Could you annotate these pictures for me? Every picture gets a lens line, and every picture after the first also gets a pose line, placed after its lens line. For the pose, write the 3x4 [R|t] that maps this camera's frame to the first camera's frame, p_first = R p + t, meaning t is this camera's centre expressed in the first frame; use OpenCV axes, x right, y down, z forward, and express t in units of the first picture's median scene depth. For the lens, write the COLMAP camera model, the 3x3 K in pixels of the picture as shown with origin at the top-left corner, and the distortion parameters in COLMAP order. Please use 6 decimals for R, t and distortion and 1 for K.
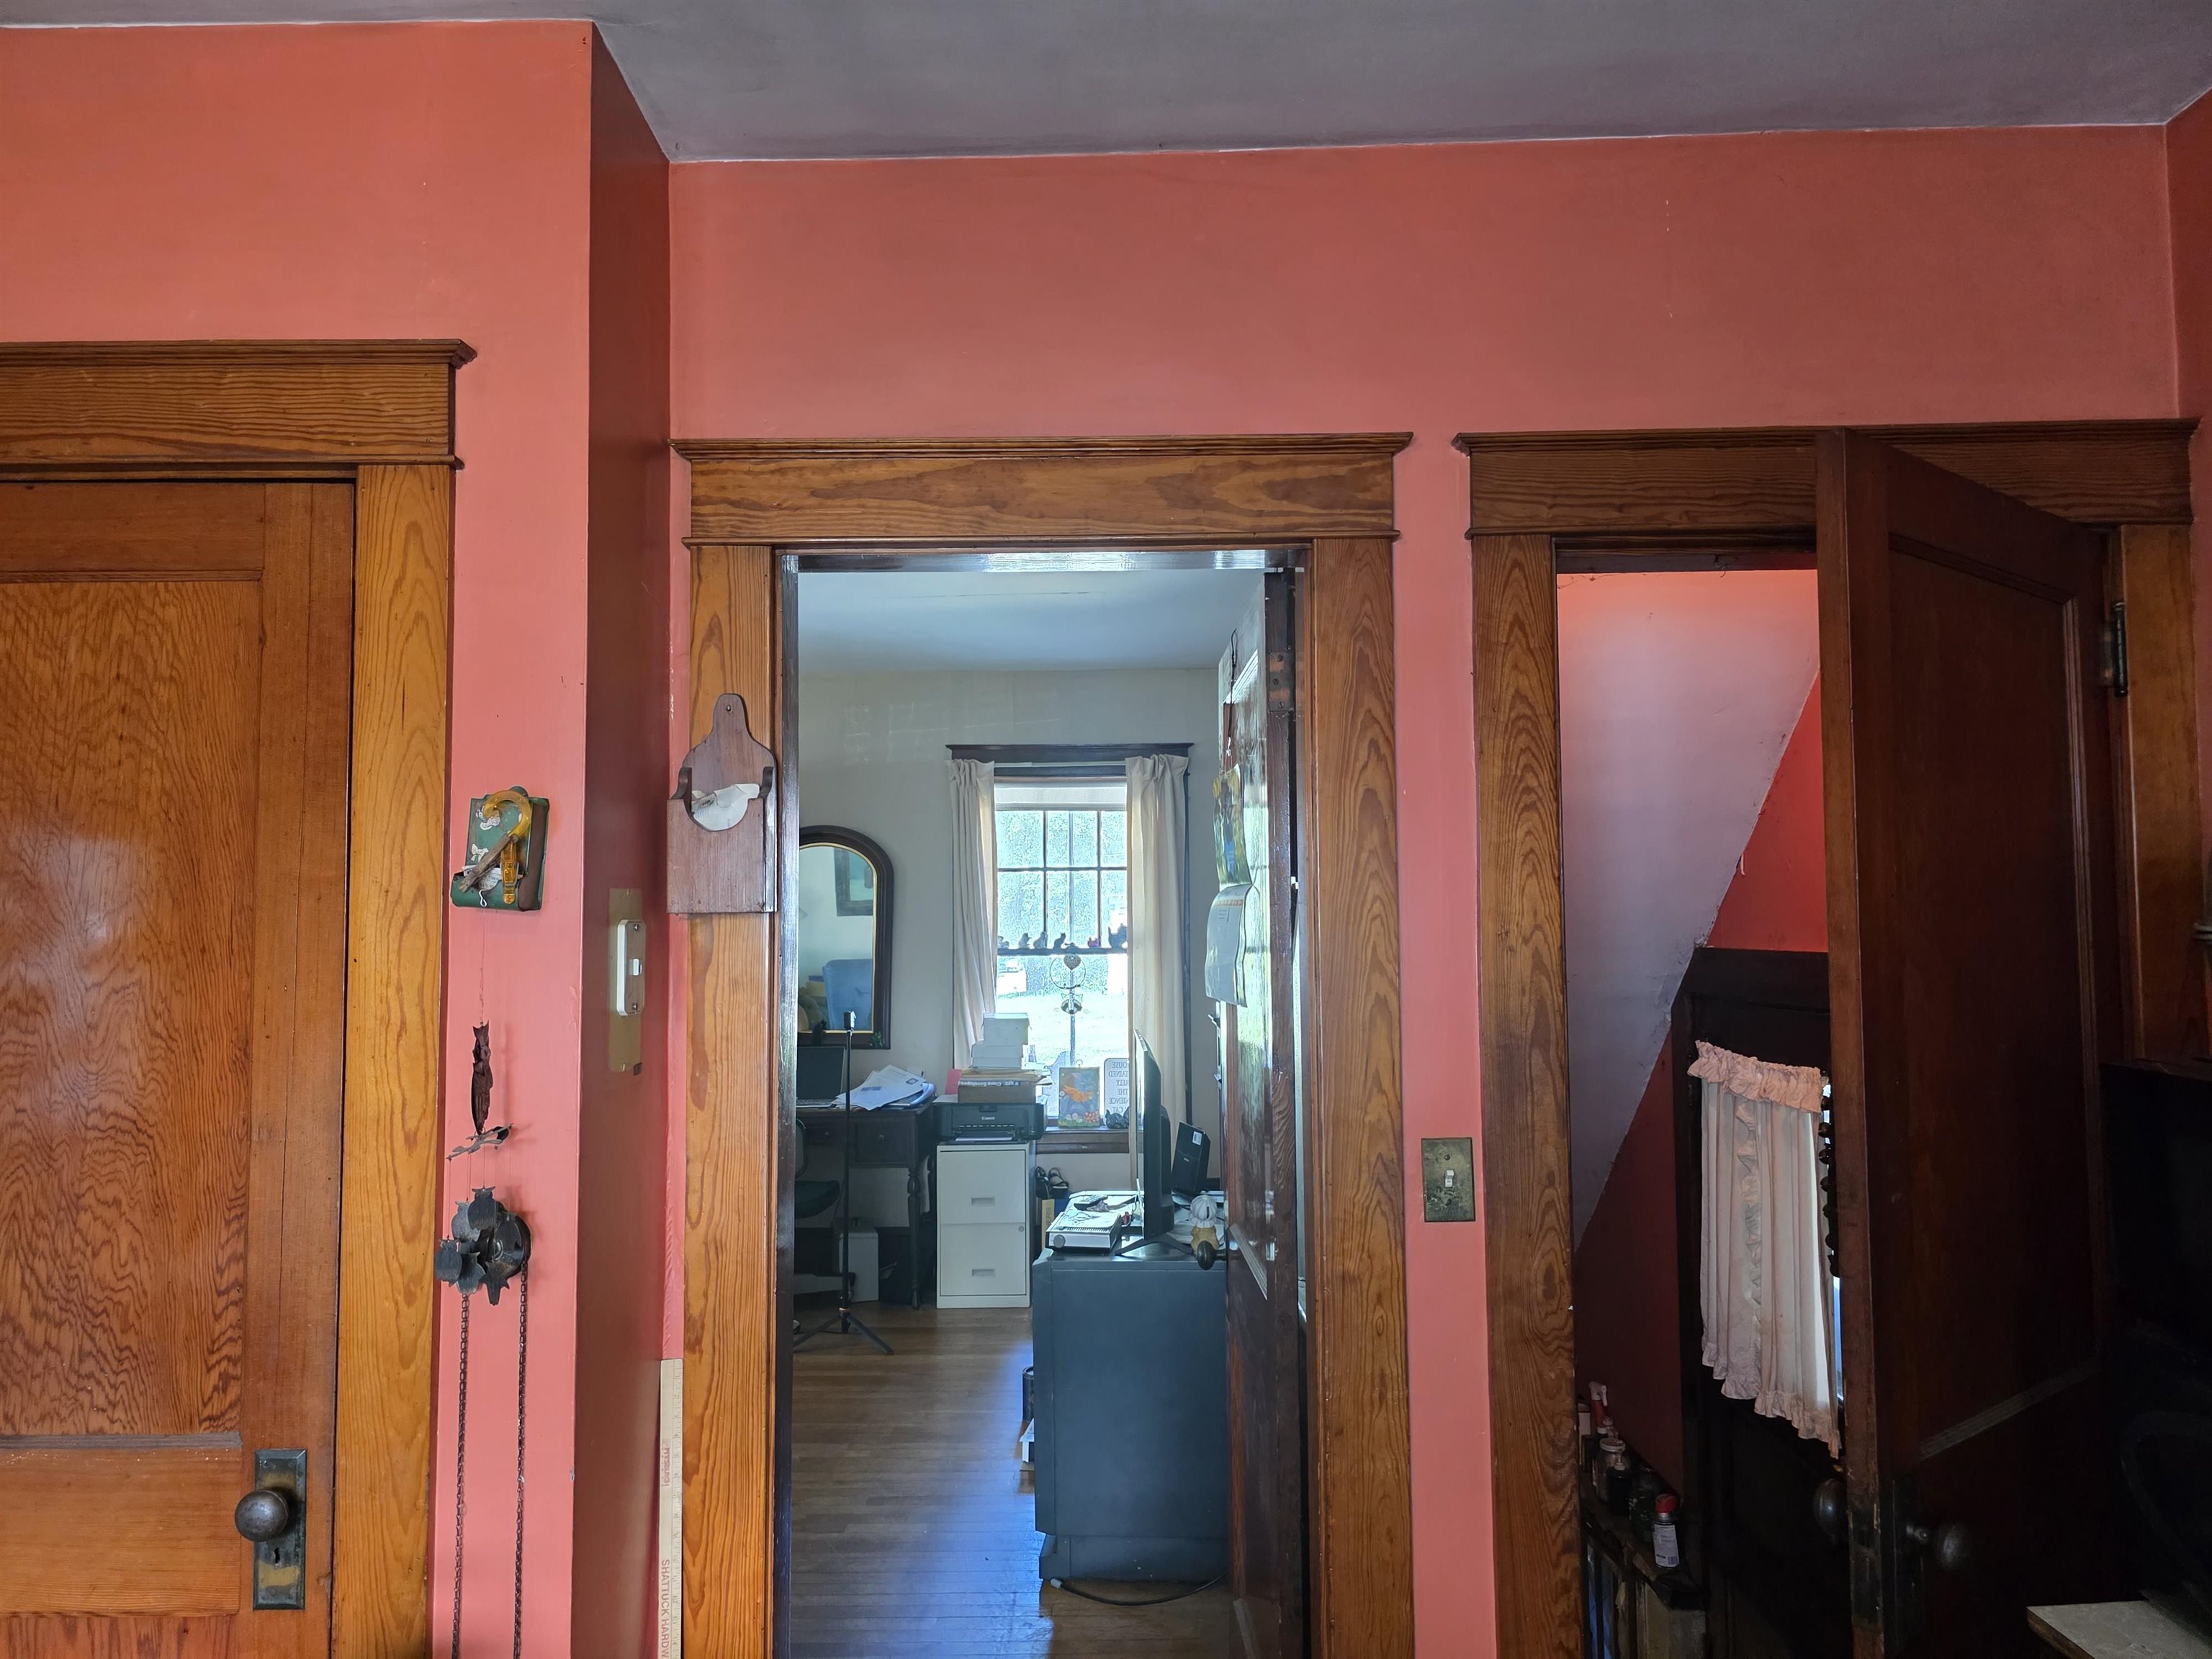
lens RADIAL K [[1491.2, 0, 1101.1], [0, 1491.2, 830.6], [0, 0, 1]] dist [0.060327, -0.057627]
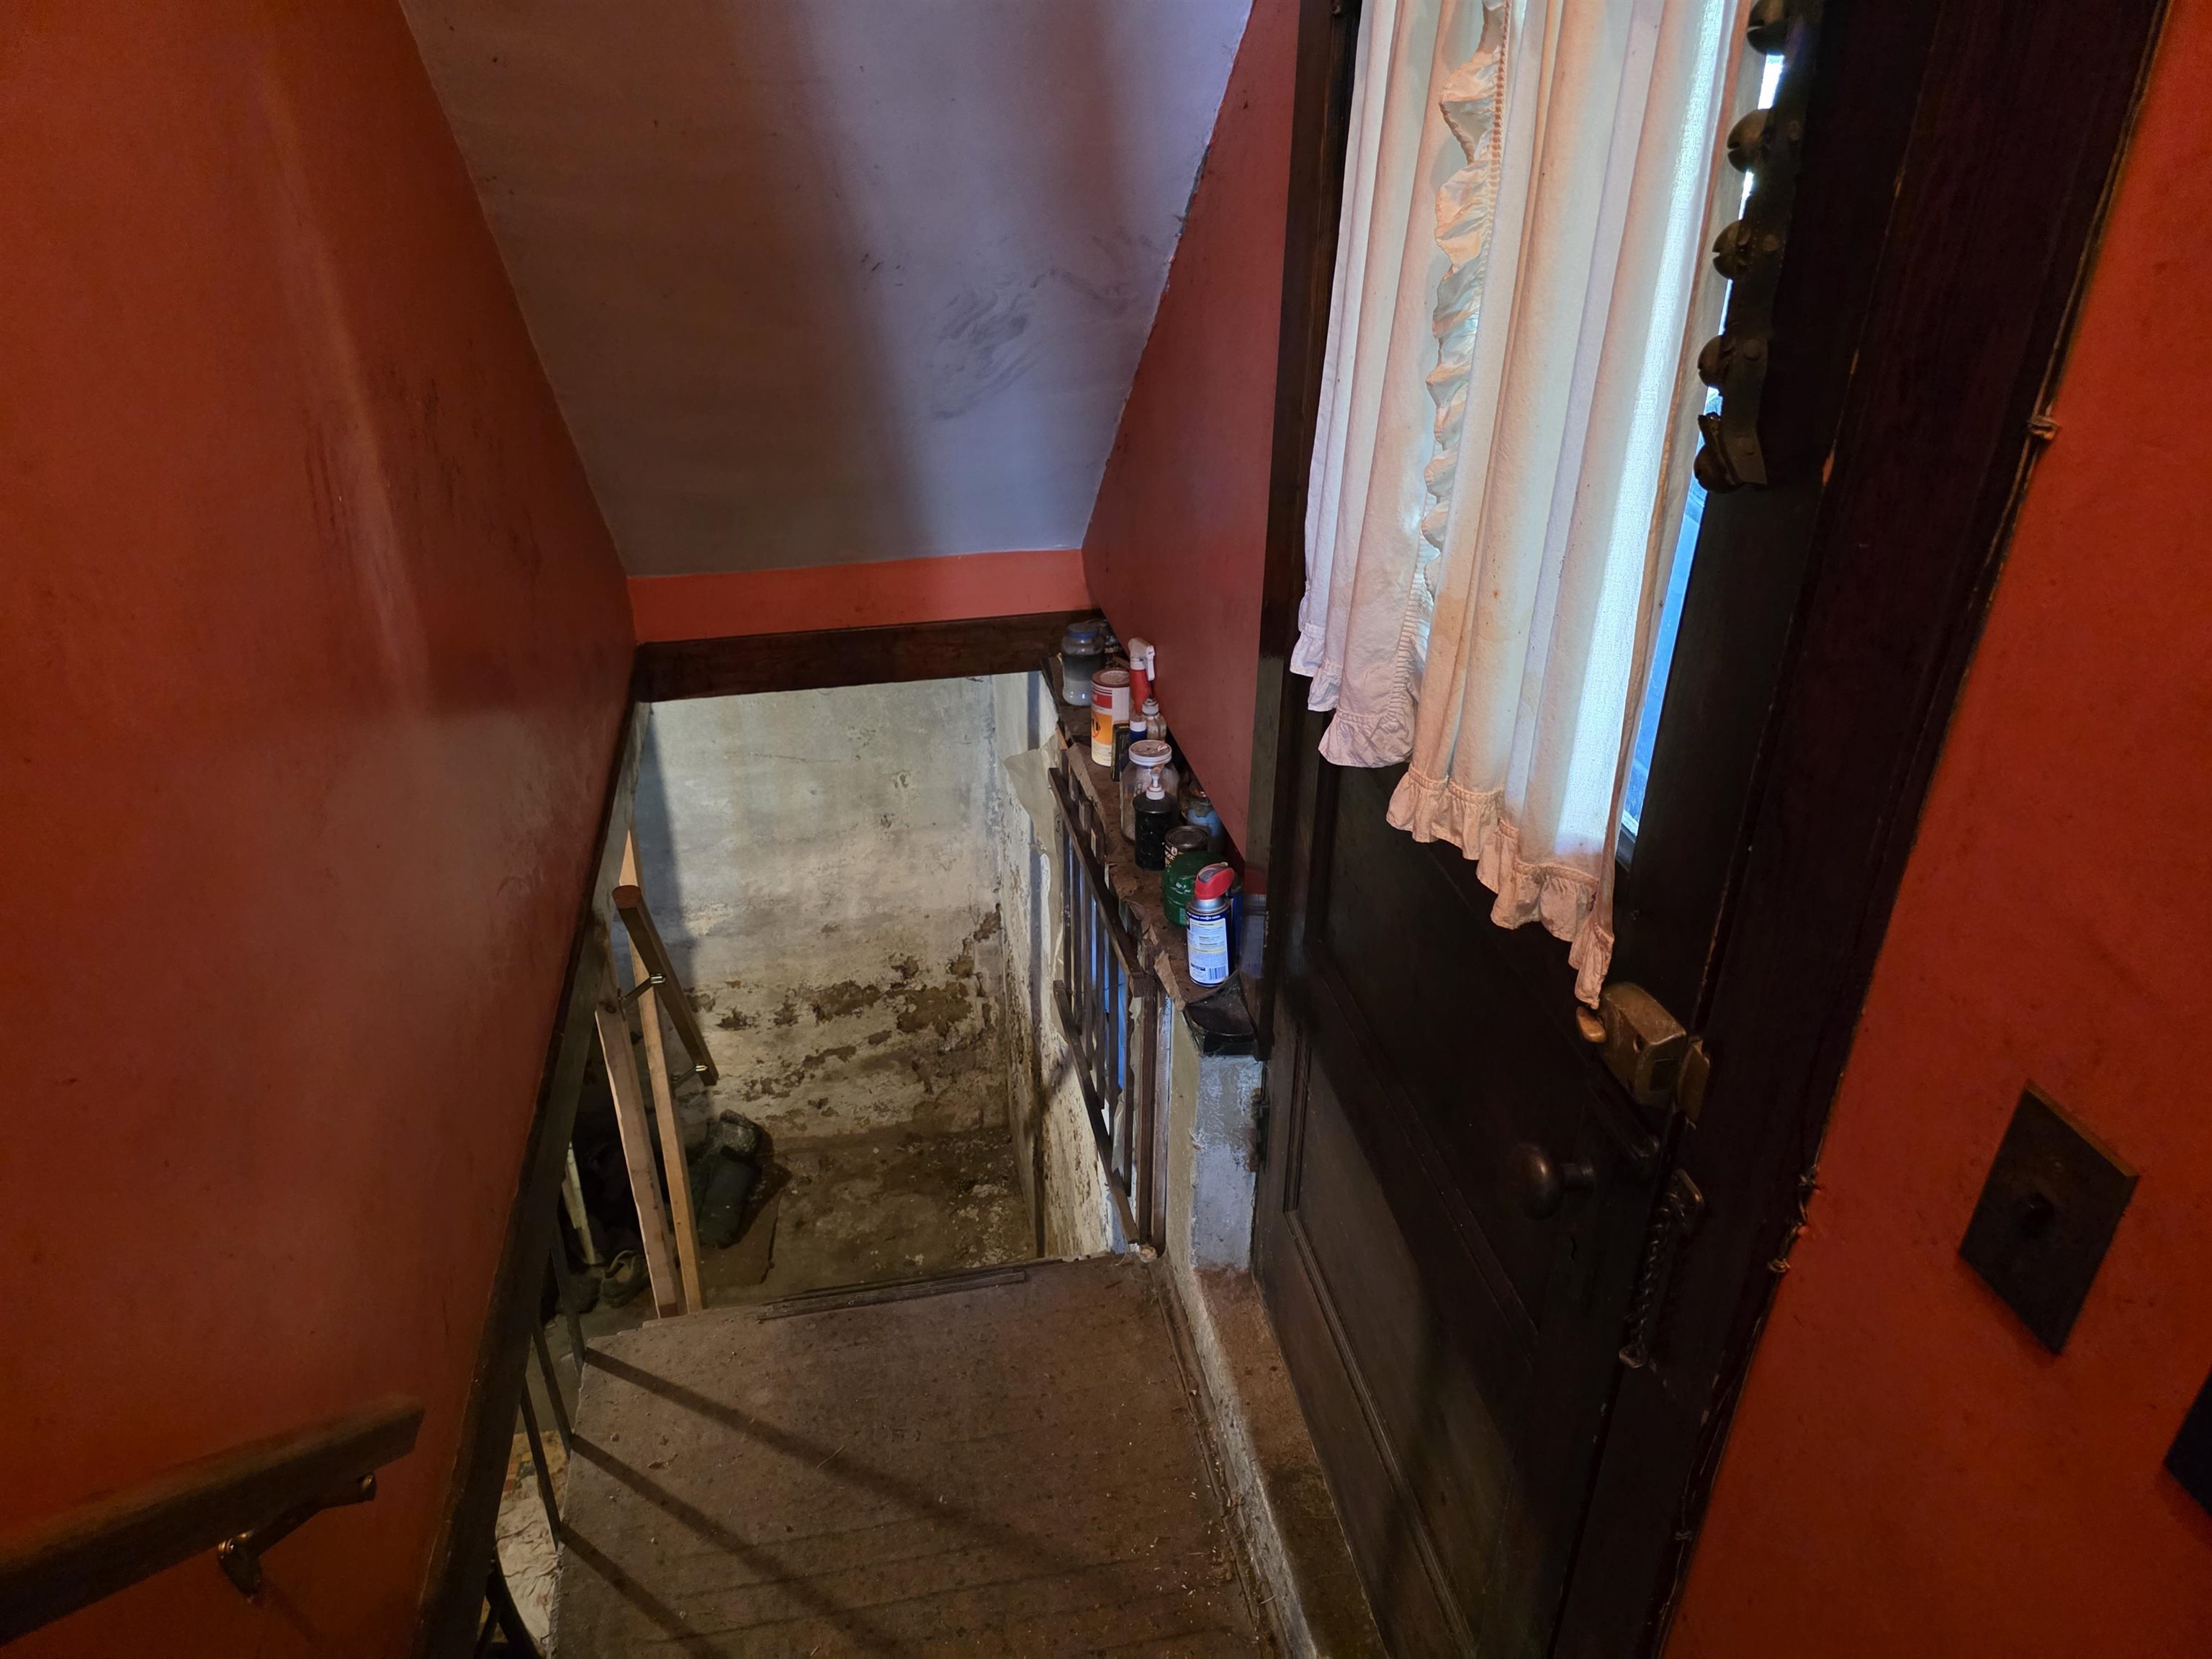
lens RADIAL K [[1491.2, 0, 1104.5], [0, 1491.2, 838.3], [0, 0, 1]] dist [0.060327, -0.057627]
pose [[0.980606, -0.086182, 0.176022, 0.253674], [-0.018919, 0.852311, 0.522694, 0.164100], [-0.195072, -0.515887, 0.834151, 0.598471]]
